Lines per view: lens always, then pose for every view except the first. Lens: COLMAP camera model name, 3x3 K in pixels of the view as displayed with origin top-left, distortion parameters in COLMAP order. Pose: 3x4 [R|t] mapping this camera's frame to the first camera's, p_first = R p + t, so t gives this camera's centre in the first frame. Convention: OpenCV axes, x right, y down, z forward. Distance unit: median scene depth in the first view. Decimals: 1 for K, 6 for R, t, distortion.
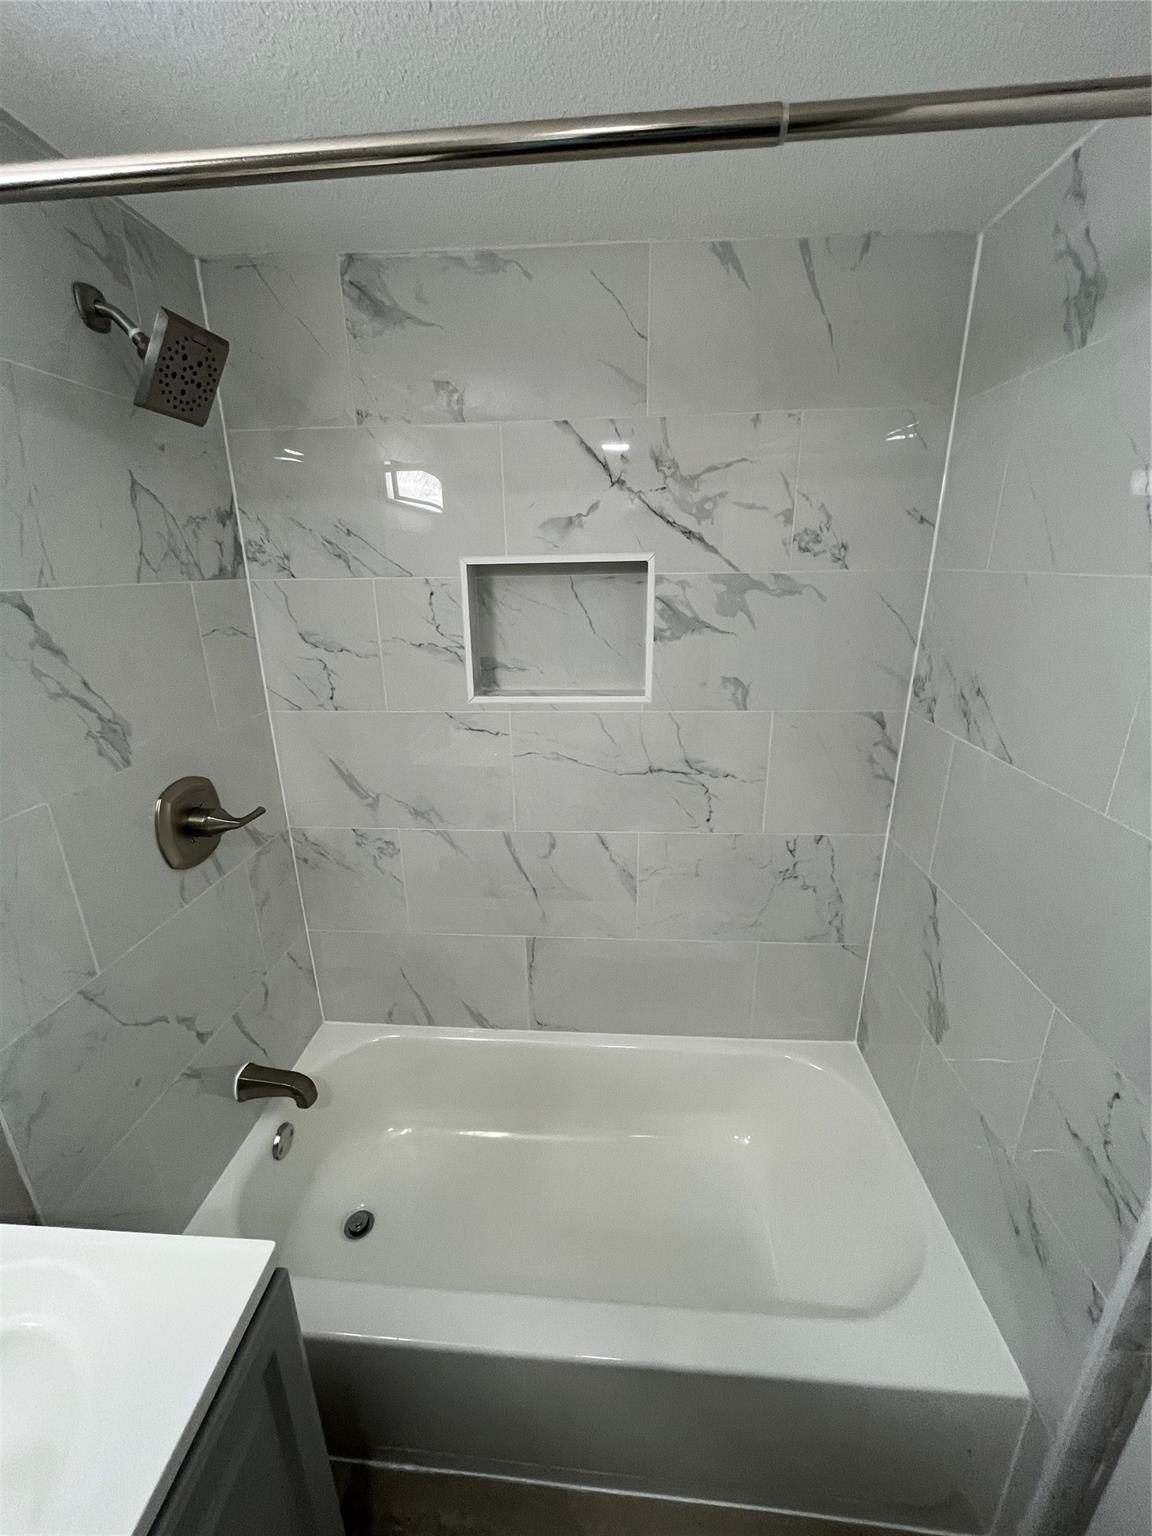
lens RADIAL K [[635.5, 0, 576.0], [0, 635.5, 768.0], [0, 0, 1]] dist [-0.019371, 0.000280]
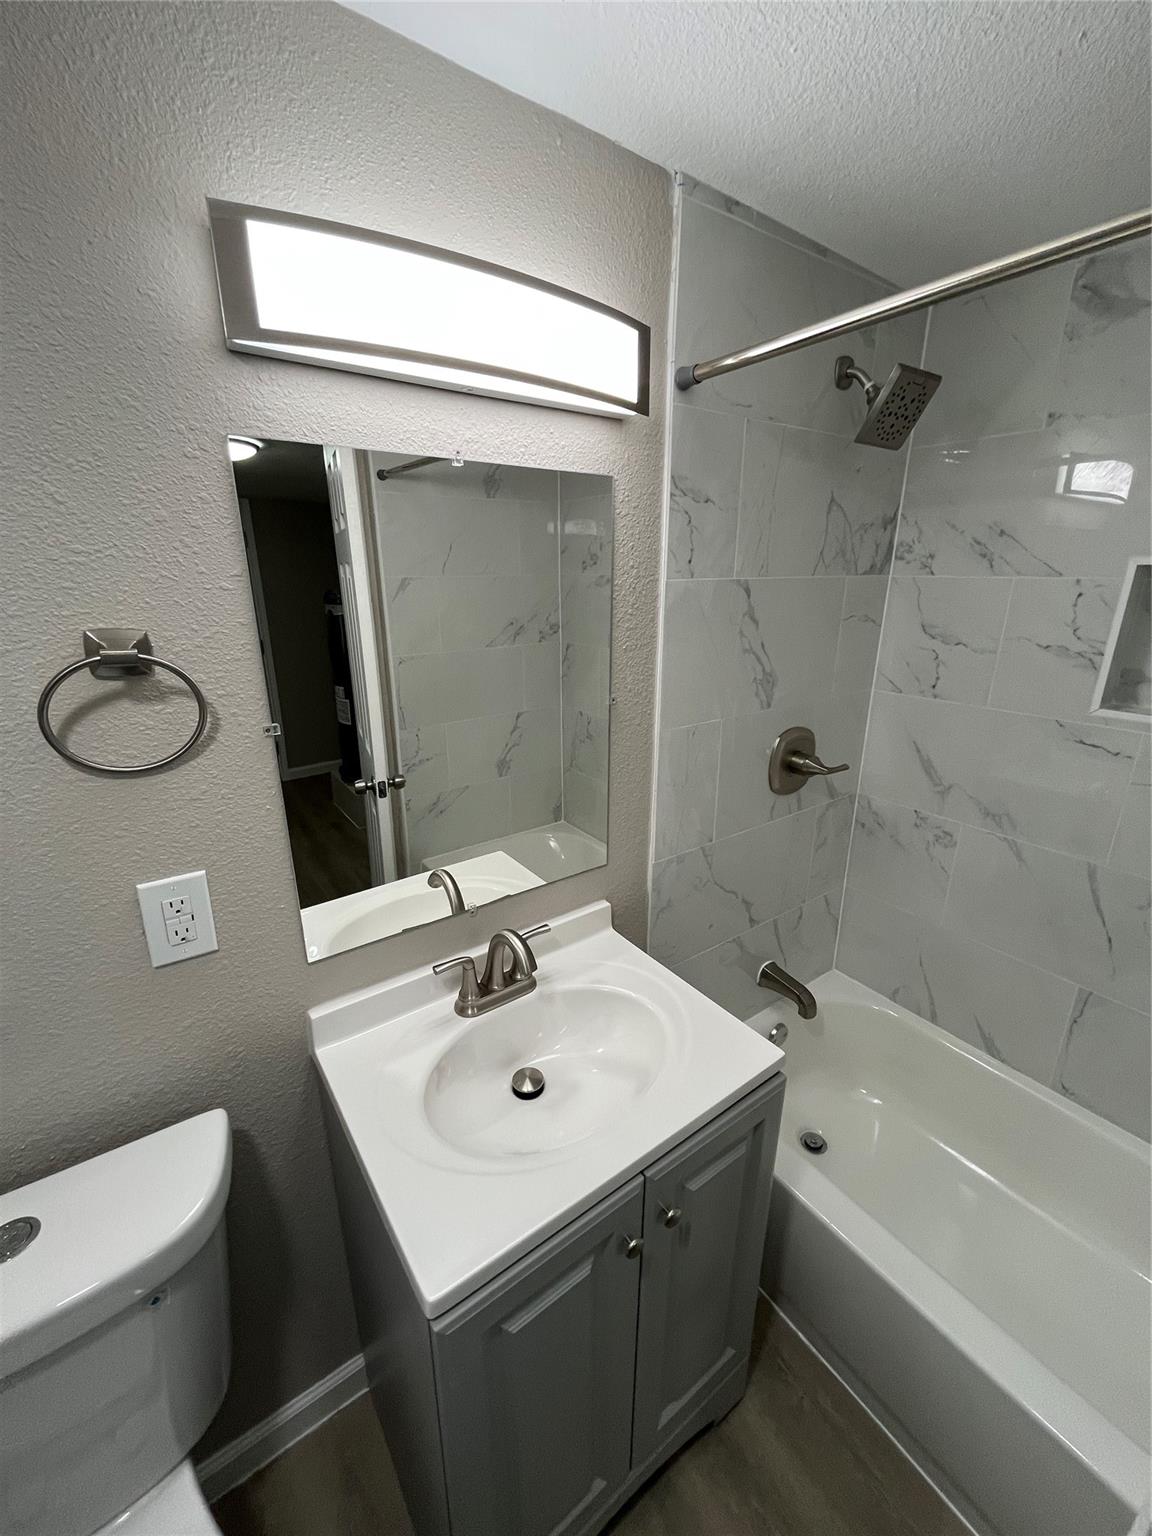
lens RADIAL K [[614.2, 0, 576.0], [0, 614.2, 768.0], [0, 0, 1]] dist [-0.002249, 0.000038]
pose [[0.636455, 0.247653, -0.730475, 0.032440], [-0.237389, 0.963977, 0.119983, 0.051792], [0.733875, 0.097042, 0.672317, -0.172799]]
